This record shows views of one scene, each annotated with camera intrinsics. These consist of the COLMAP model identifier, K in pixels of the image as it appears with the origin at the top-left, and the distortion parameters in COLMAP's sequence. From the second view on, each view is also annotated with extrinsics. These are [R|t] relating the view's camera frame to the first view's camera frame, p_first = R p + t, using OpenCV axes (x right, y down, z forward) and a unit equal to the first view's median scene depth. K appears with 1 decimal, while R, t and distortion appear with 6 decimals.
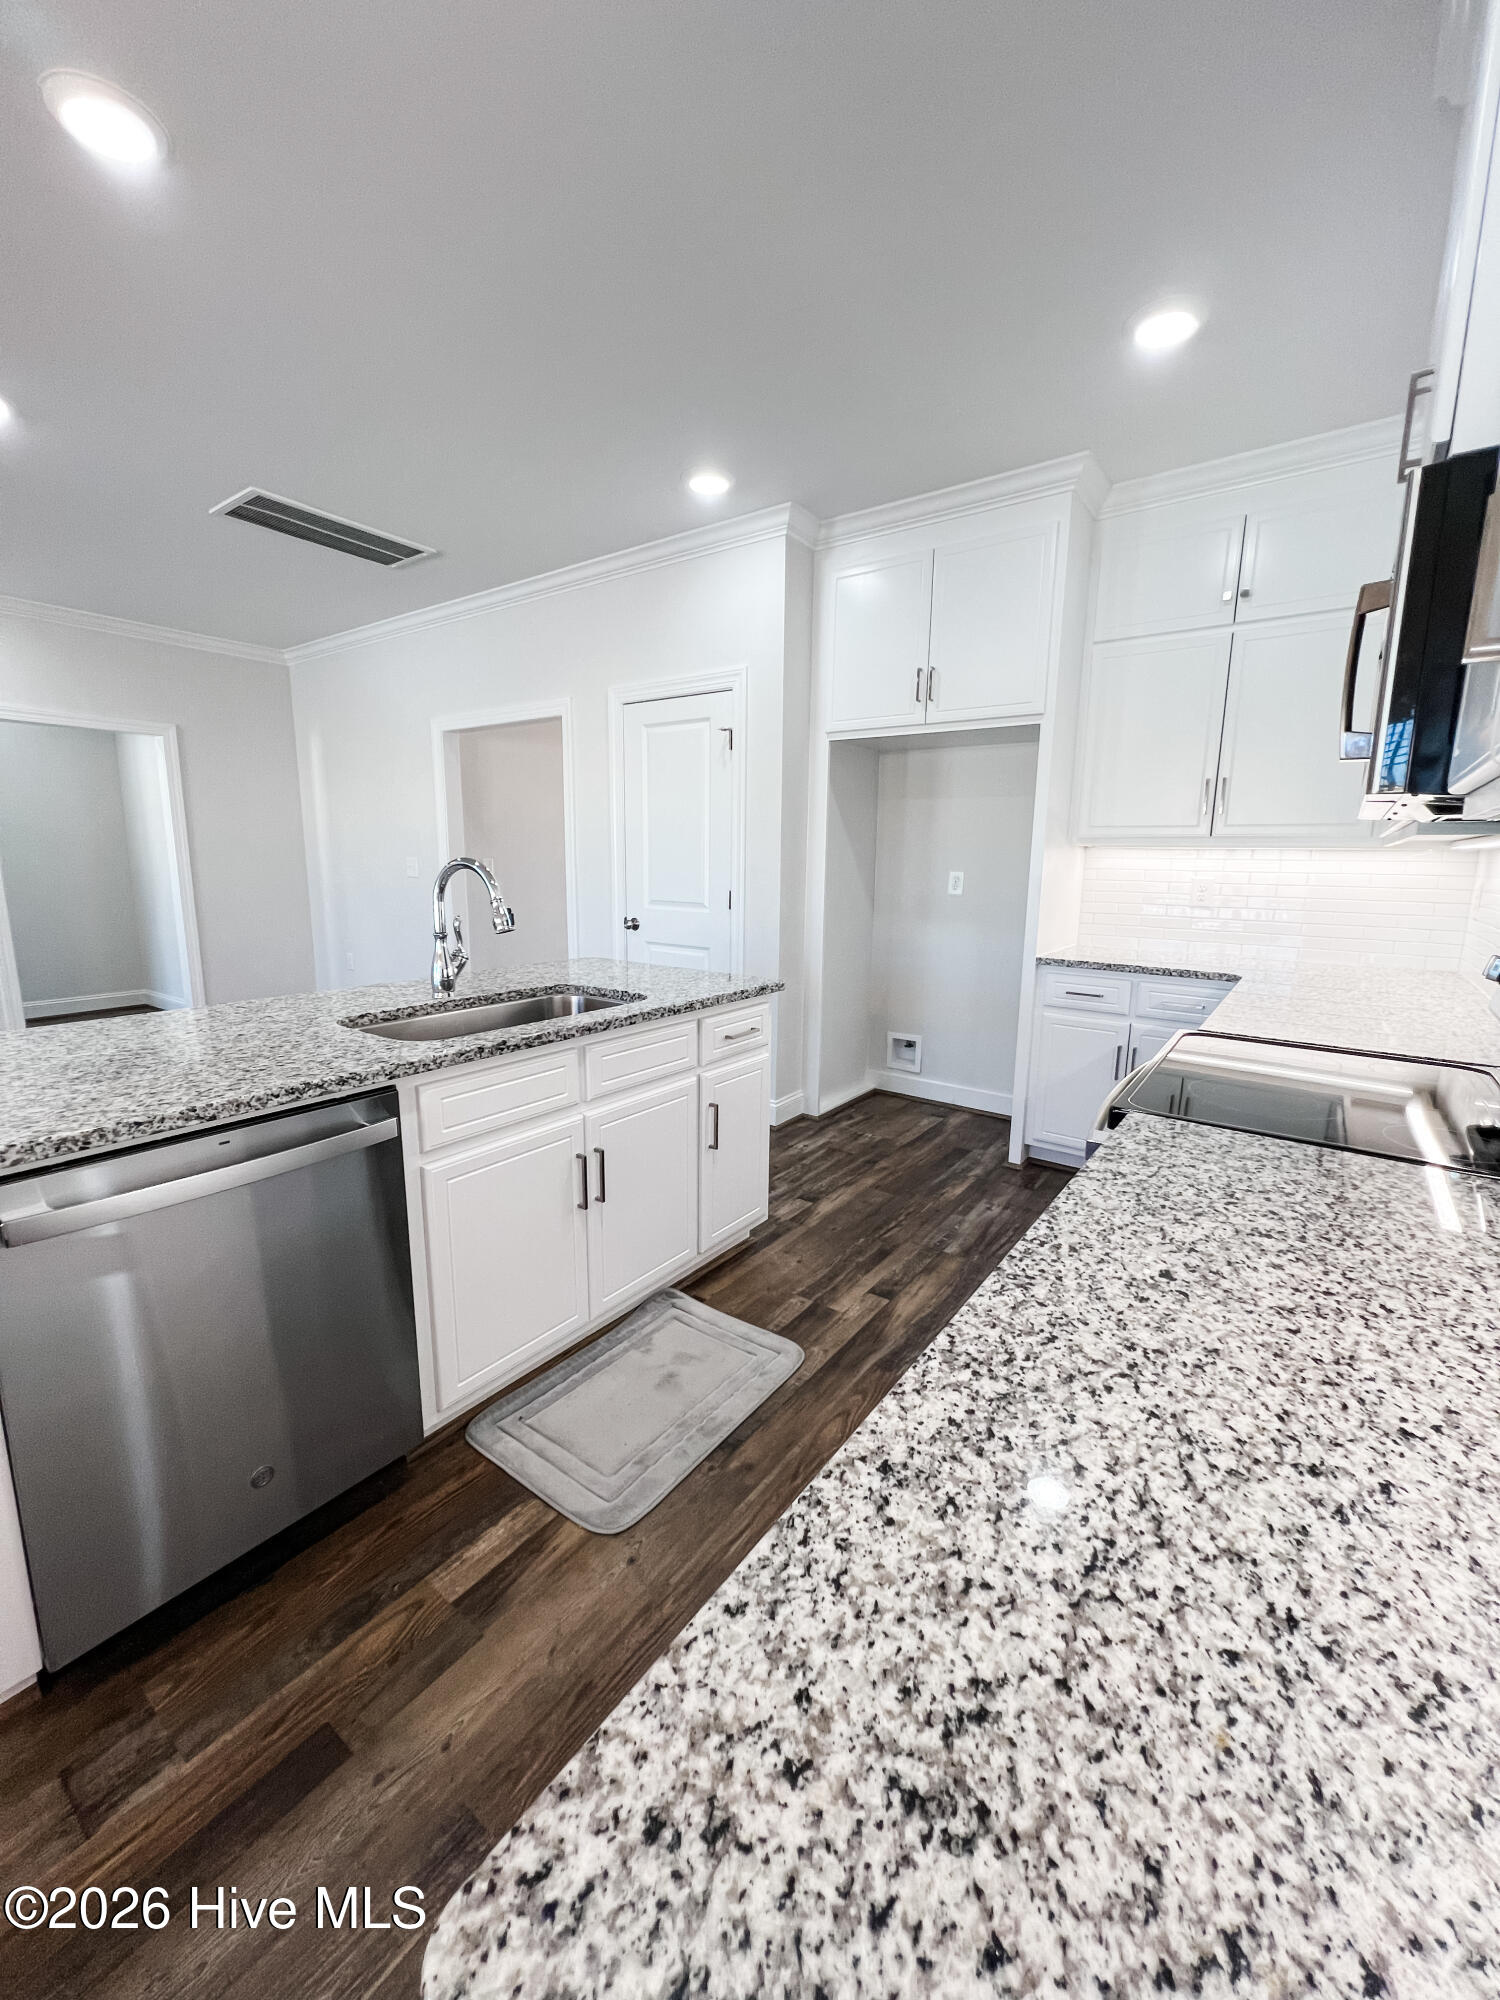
lens RADIAL K [[795.3, 0, 750.1], [0, 795.3, 996.3], [0, 0, 1]] dist [0.000052, 0.000024]
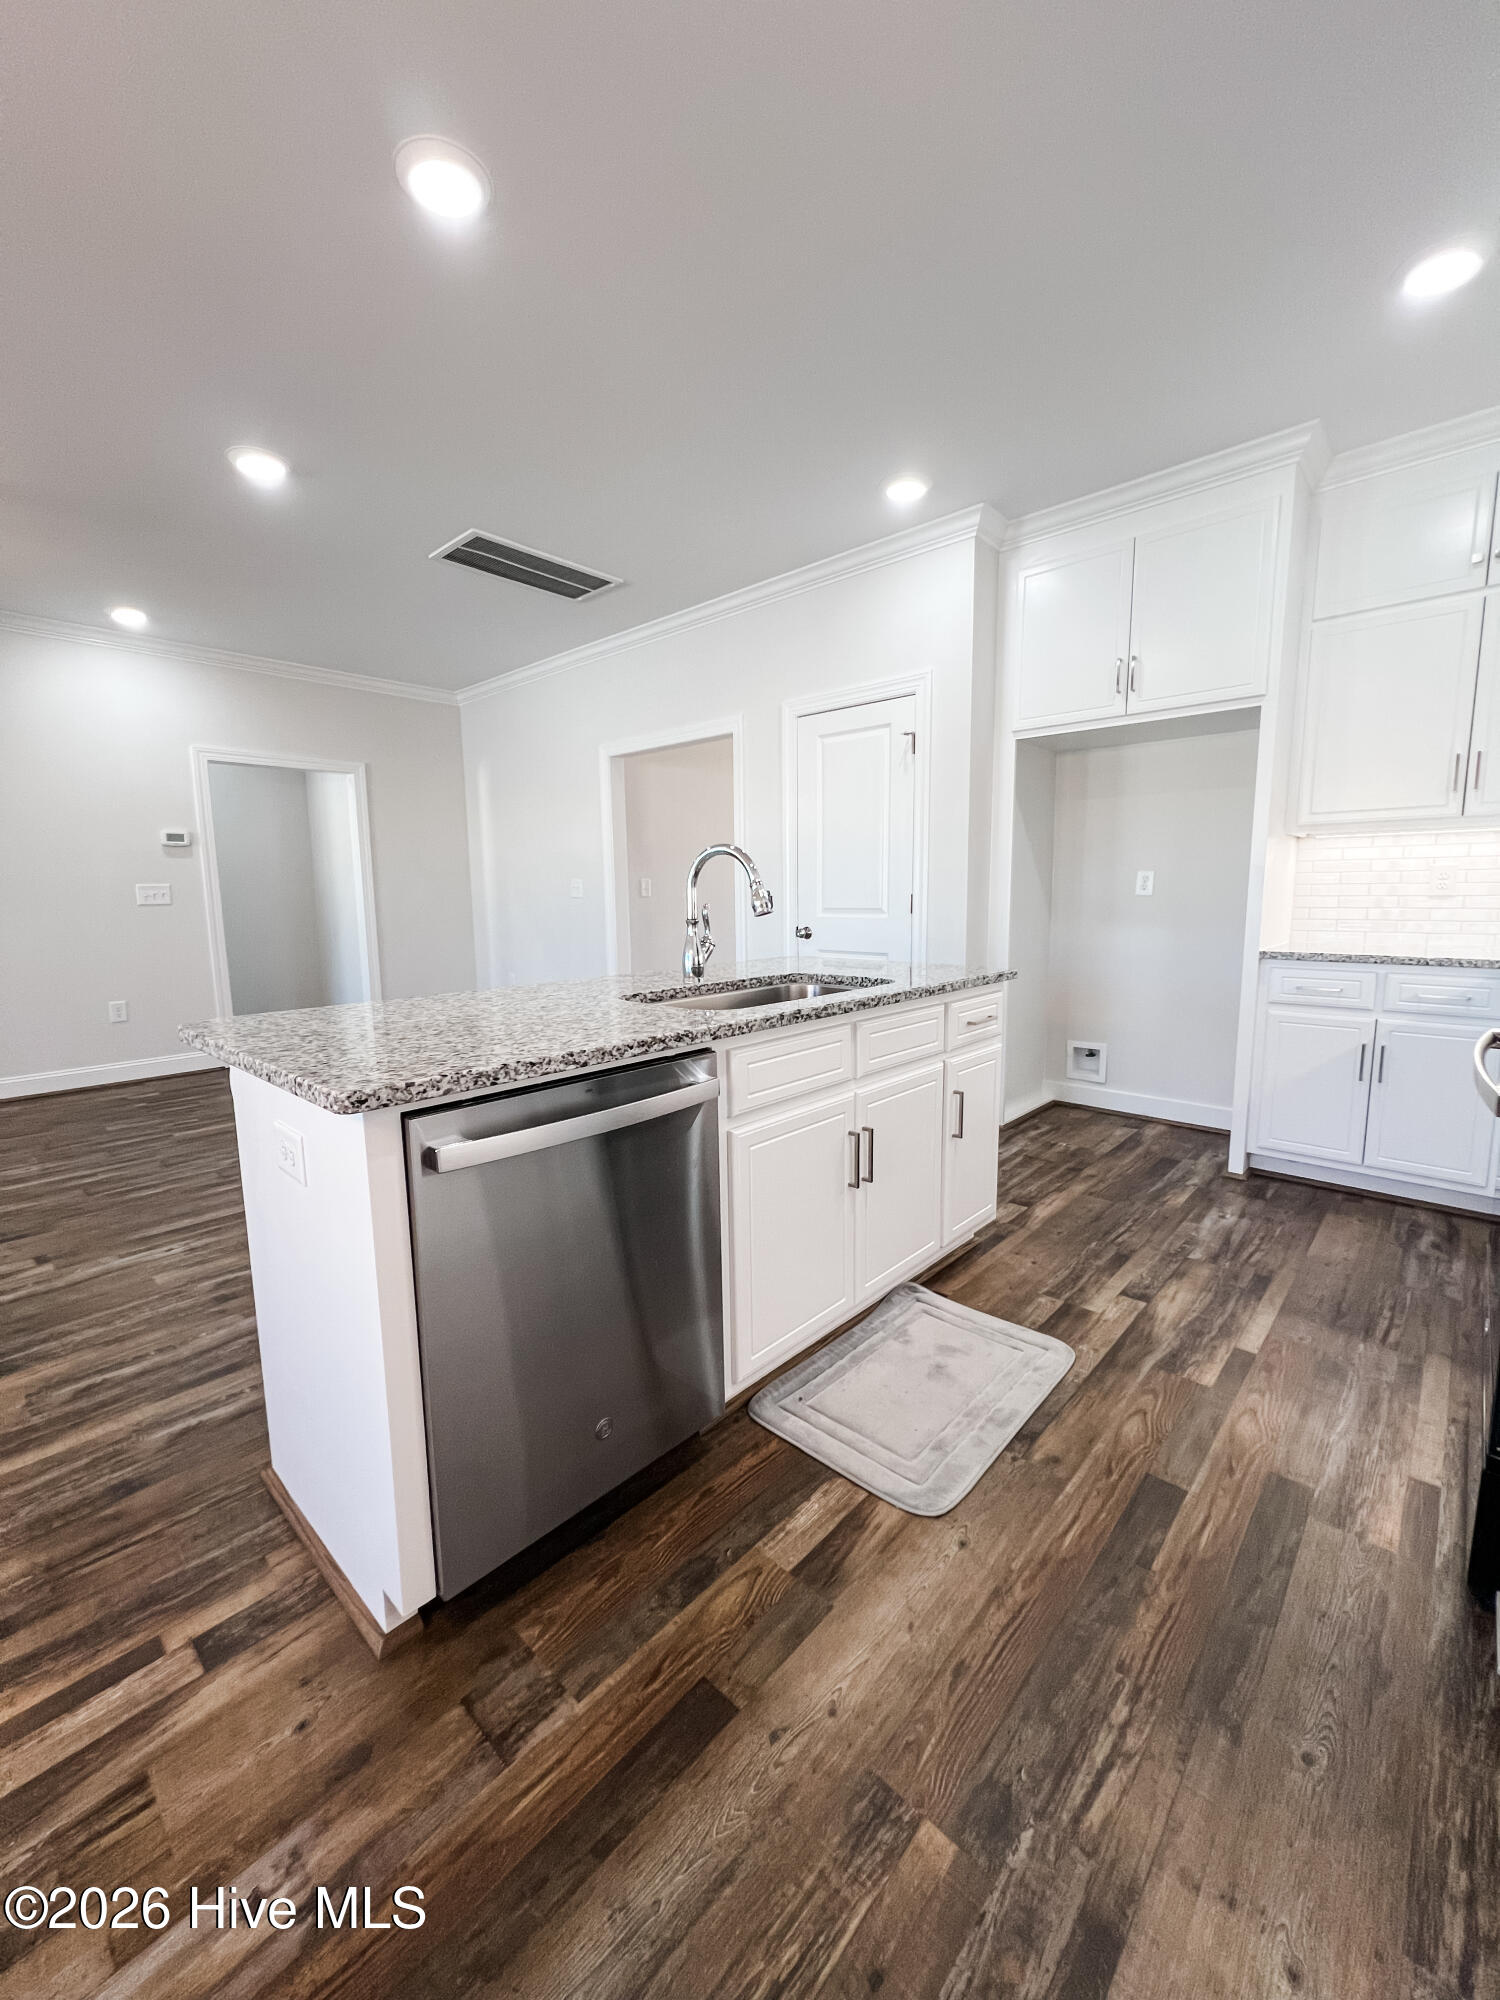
lens RADIAL K [[795.3, 0, 753.1], [0, 795.3, 995.2], [0, 0, 1]] dist [0.000052, 0.000024]
pose [[0.993404, -0.009545, -0.114265, -0.179633], [0.004536, 0.999020, -0.044017, 0.058155], [0.114573, 0.043208, 0.992475, -0.003239]]
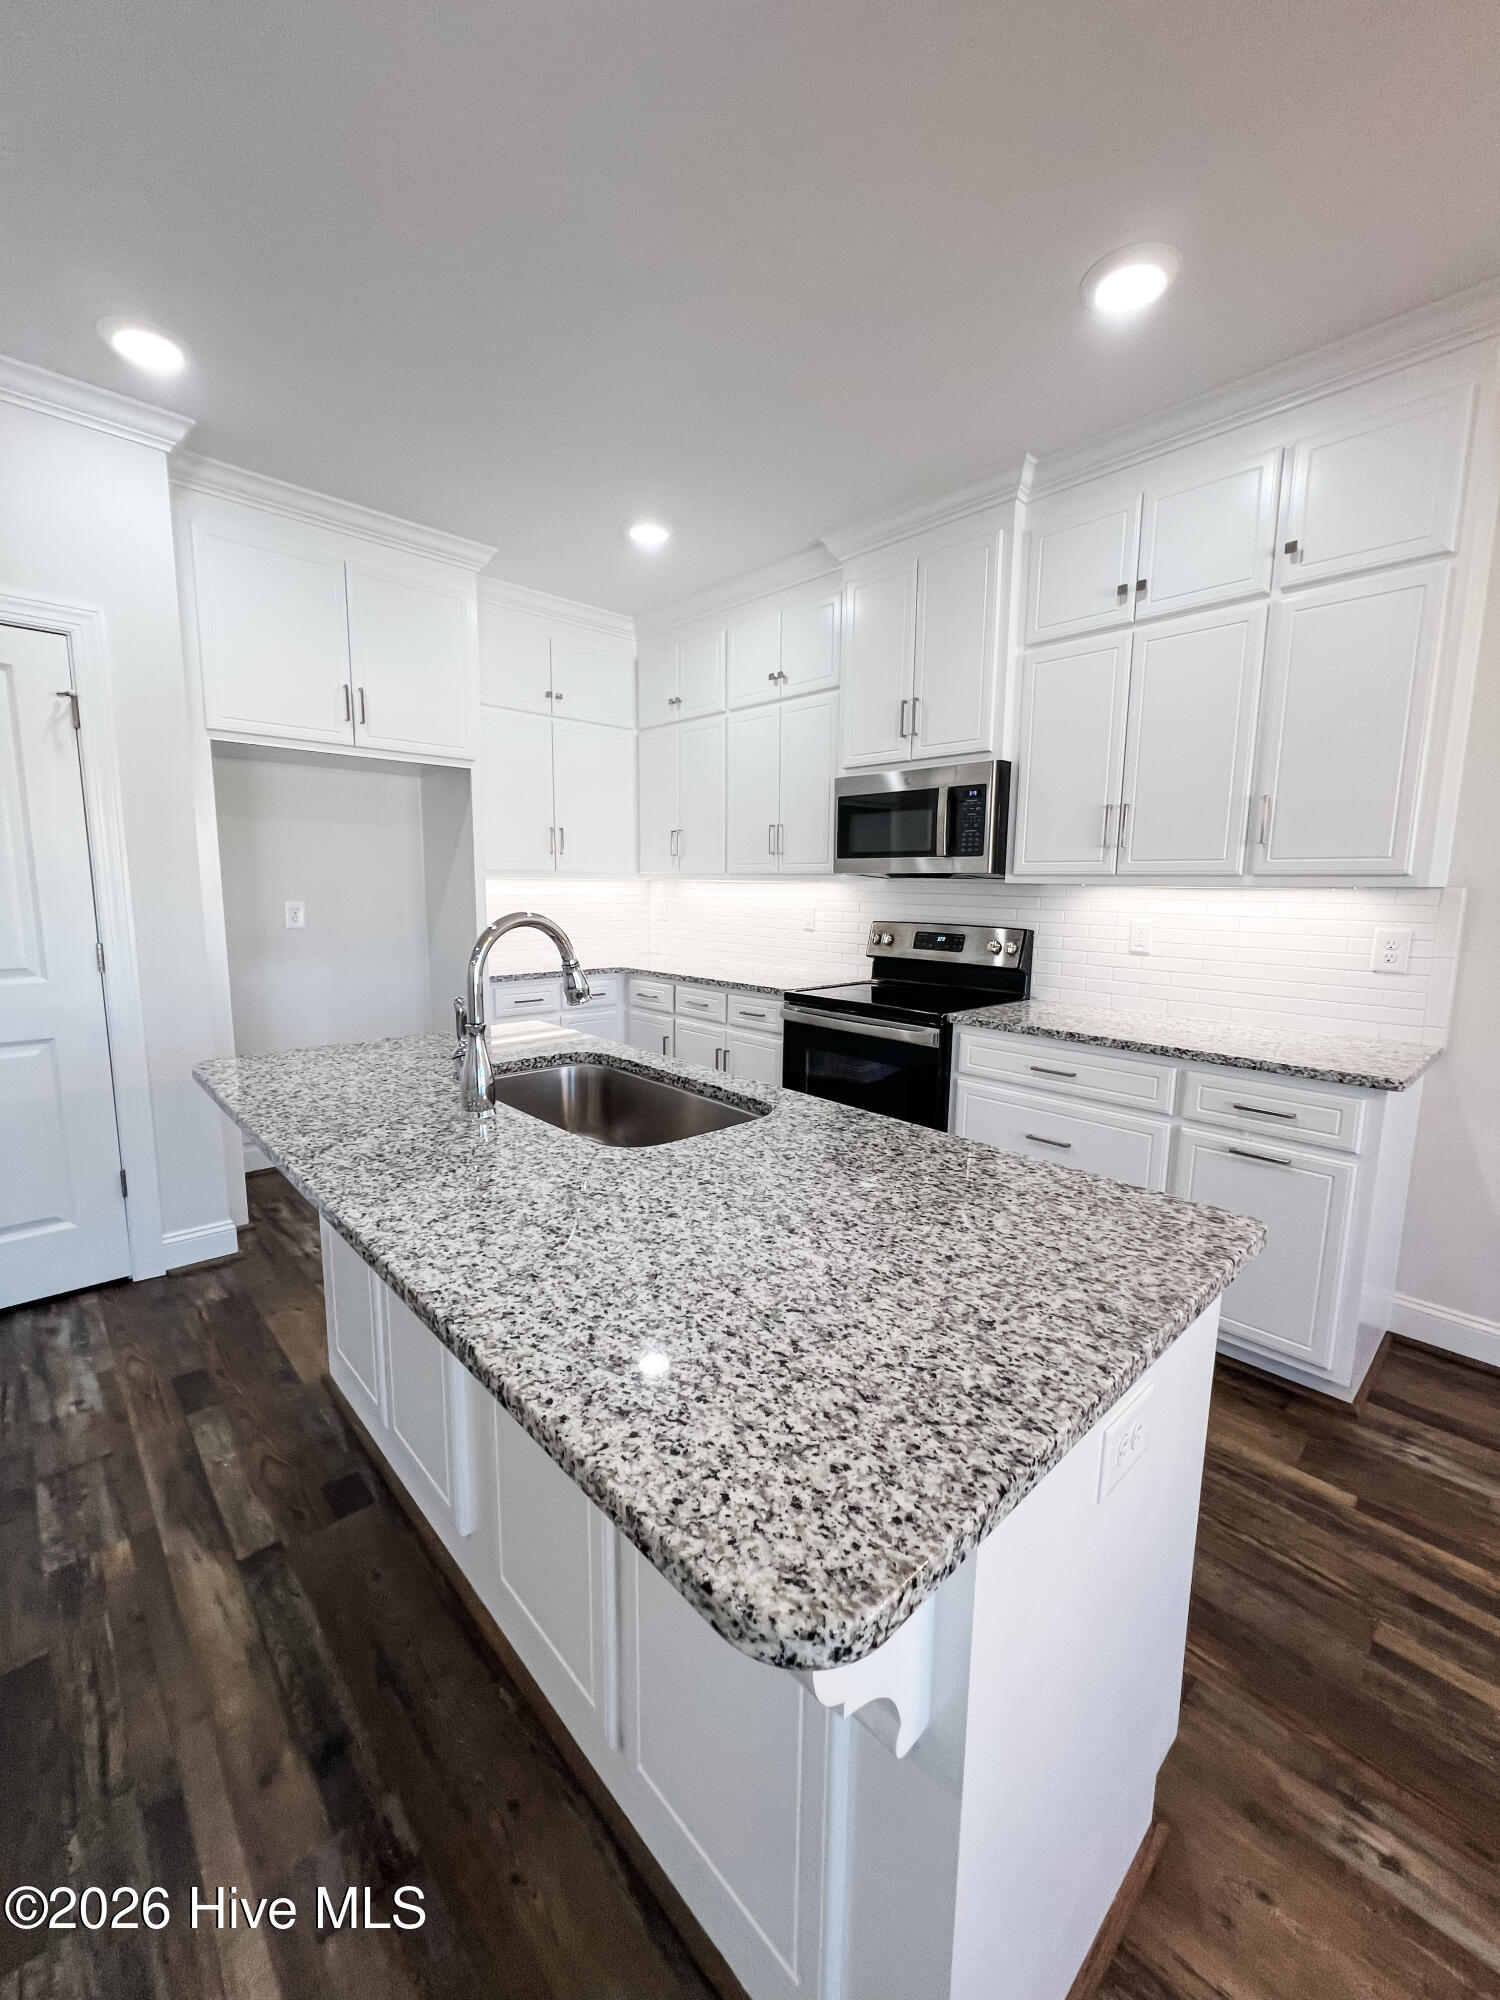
lens RADIAL K [[795.3, 0, 748.9], [0, 795.3, 997.2], [0, 0, 1]] dist [0.000052, 0.000024]
pose [[0.183041, -0.151354, 0.971385, -0.930510], [0.162902, 0.979088, 0.121858, -0.135318], [-0.969515, 0.135936, 0.203869, 0.585050]]
